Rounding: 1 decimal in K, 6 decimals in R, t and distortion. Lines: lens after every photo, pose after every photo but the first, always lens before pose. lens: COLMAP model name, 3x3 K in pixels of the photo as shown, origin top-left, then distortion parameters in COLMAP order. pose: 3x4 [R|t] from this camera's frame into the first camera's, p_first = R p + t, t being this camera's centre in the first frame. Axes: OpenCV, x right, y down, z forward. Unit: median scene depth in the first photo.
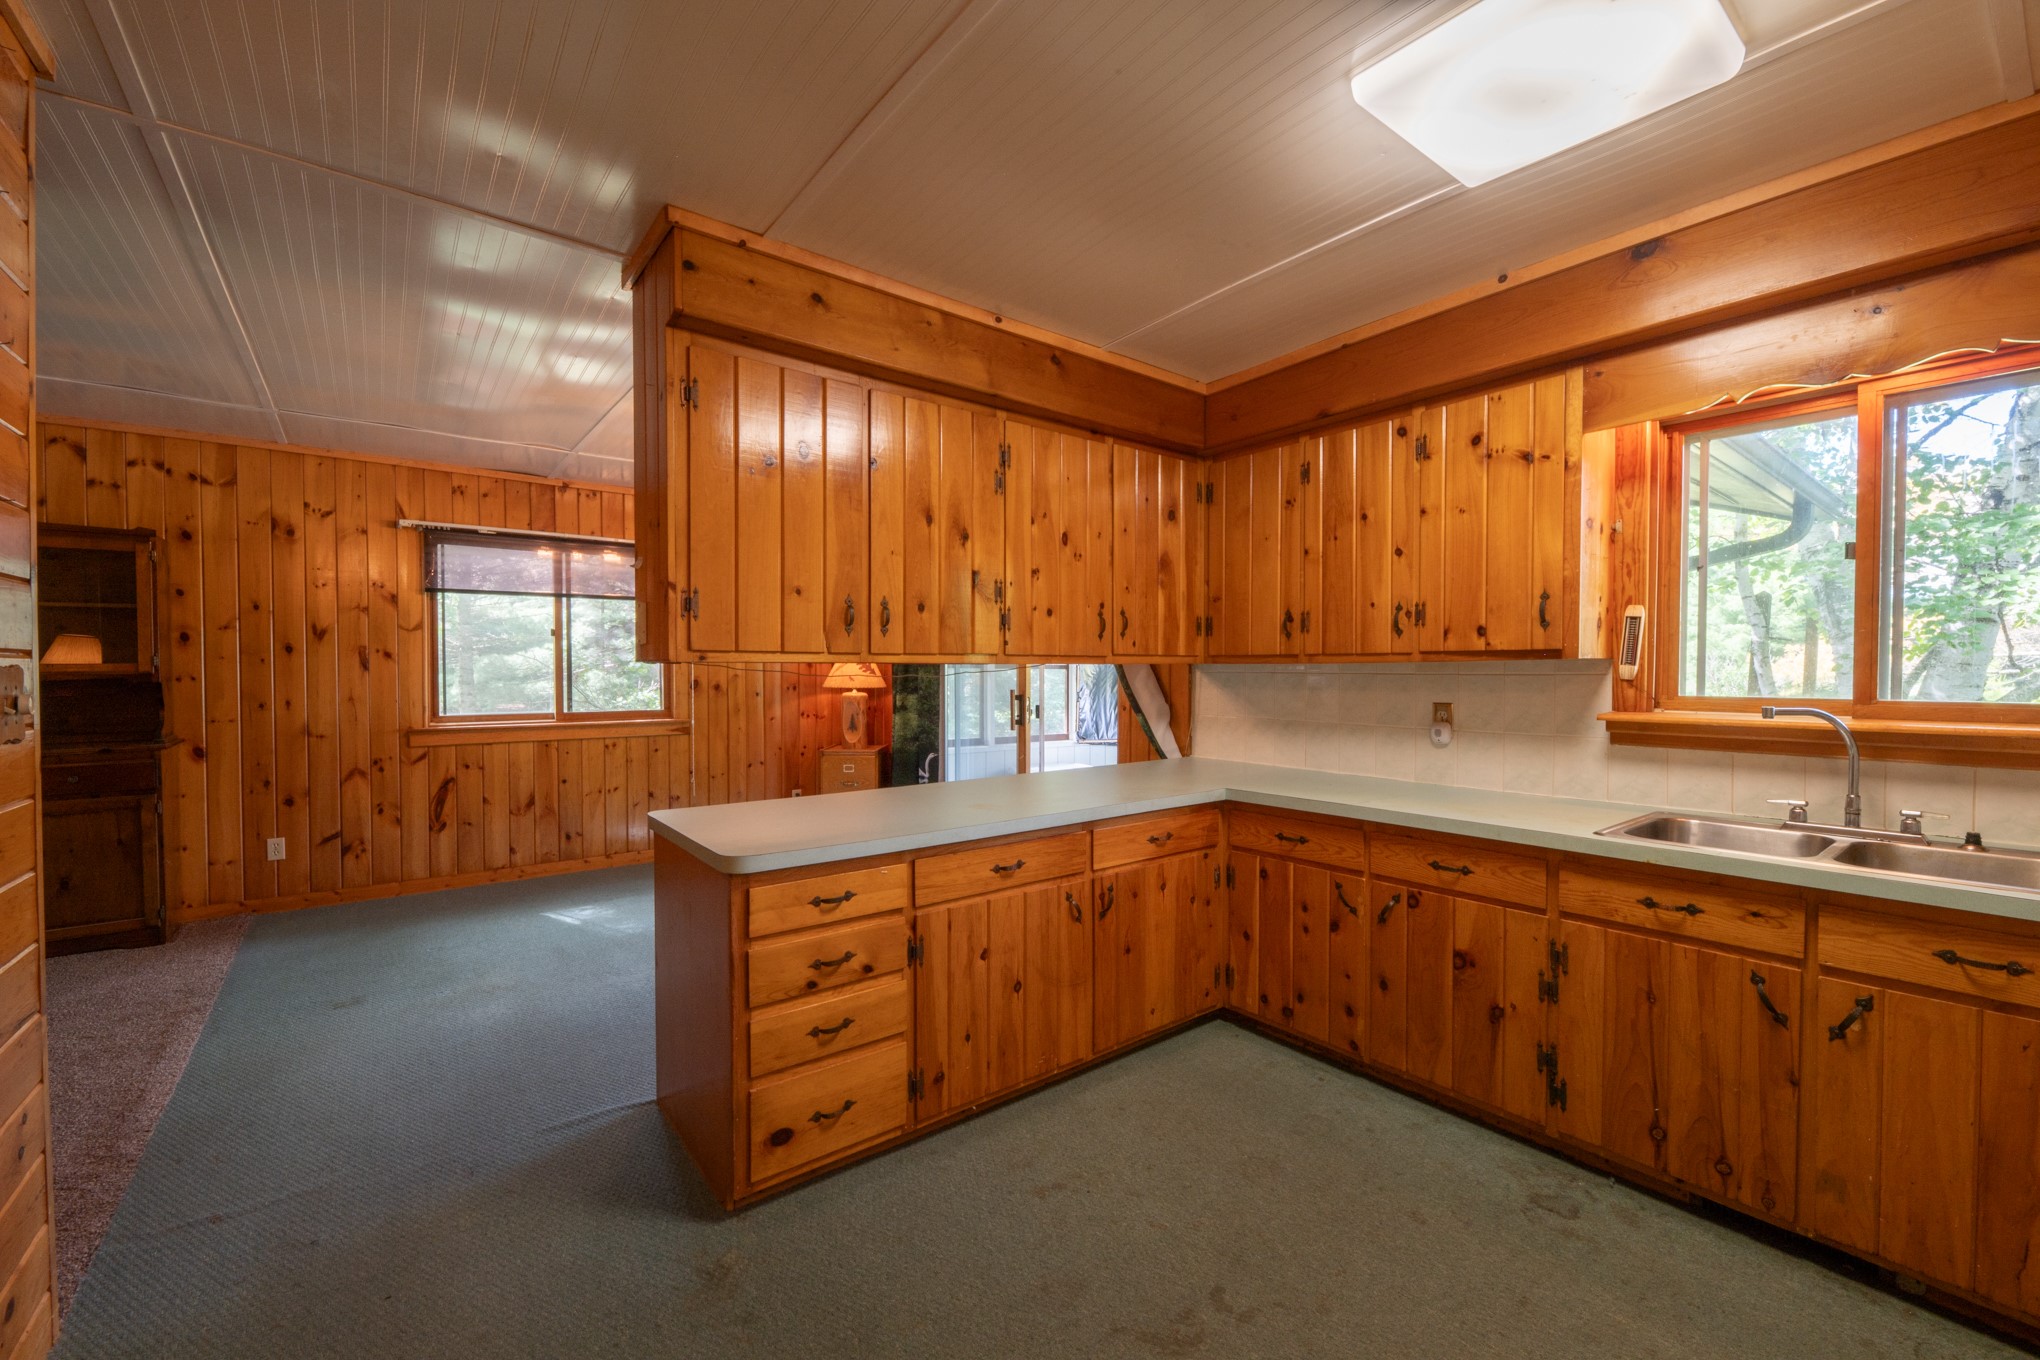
lens RADIAL K [[819.3, 0, 1016.5], [0, 819.3, 685.5], [0, 0, 1]] dist [0.000003, -0.003026]
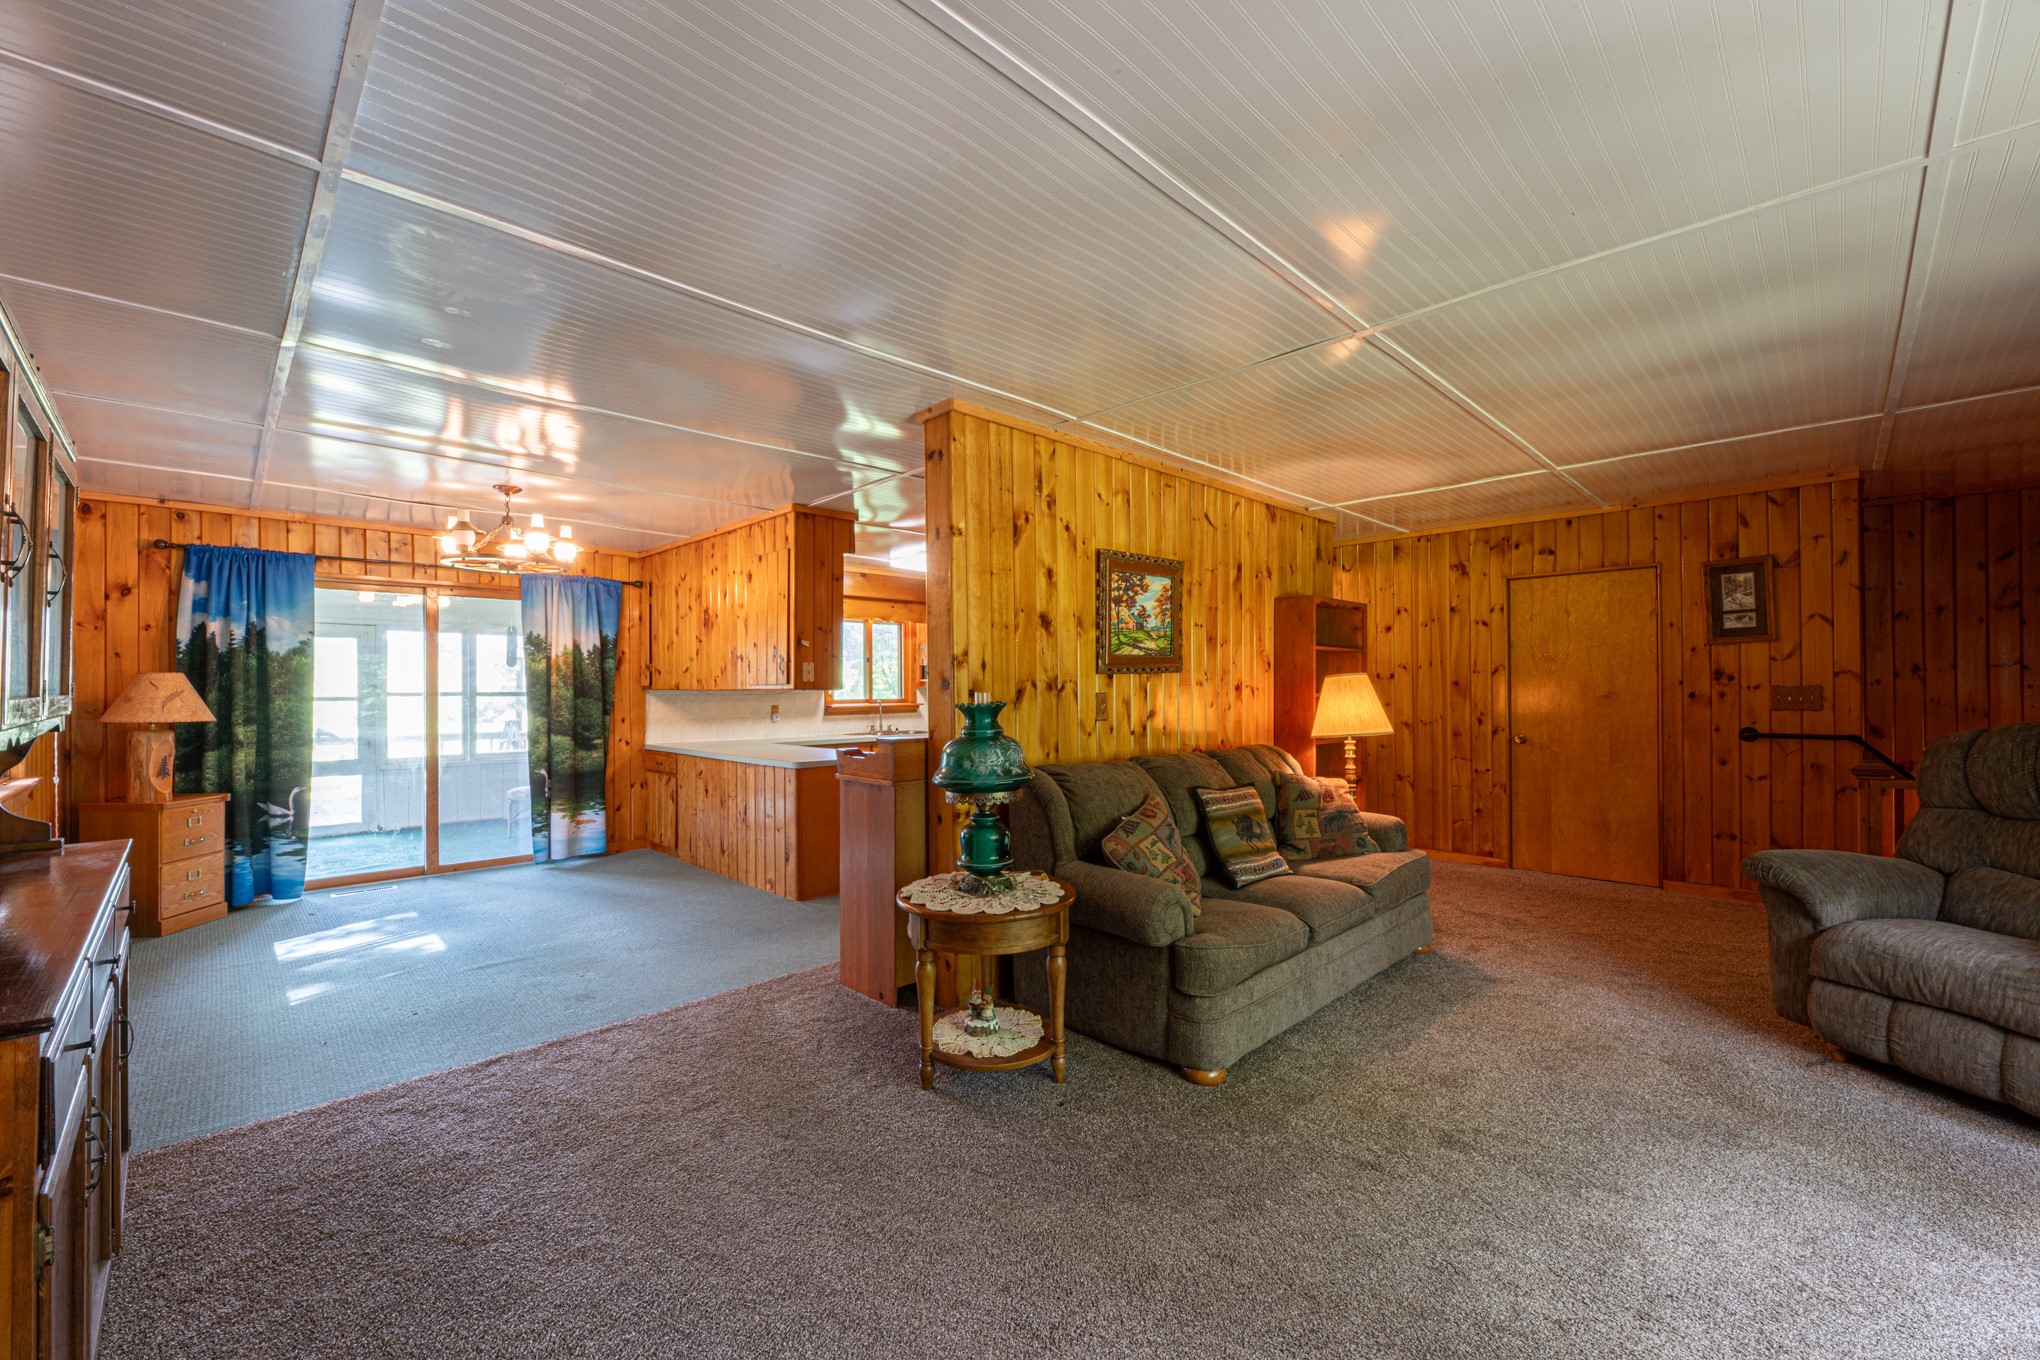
lens RADIAL K [[819.3, 0, 1015.9], [0, 819.3, 685.3], [0, 0, 1]] dist [0.000003, -0.003026]
pose [[-0.116359, 0.002668, 0.993204, -1.544791], [0.027075, 0.999633, 0.000487, -0.015386], [-0.992838, 0.026948, -0.116388, 0.411052]]
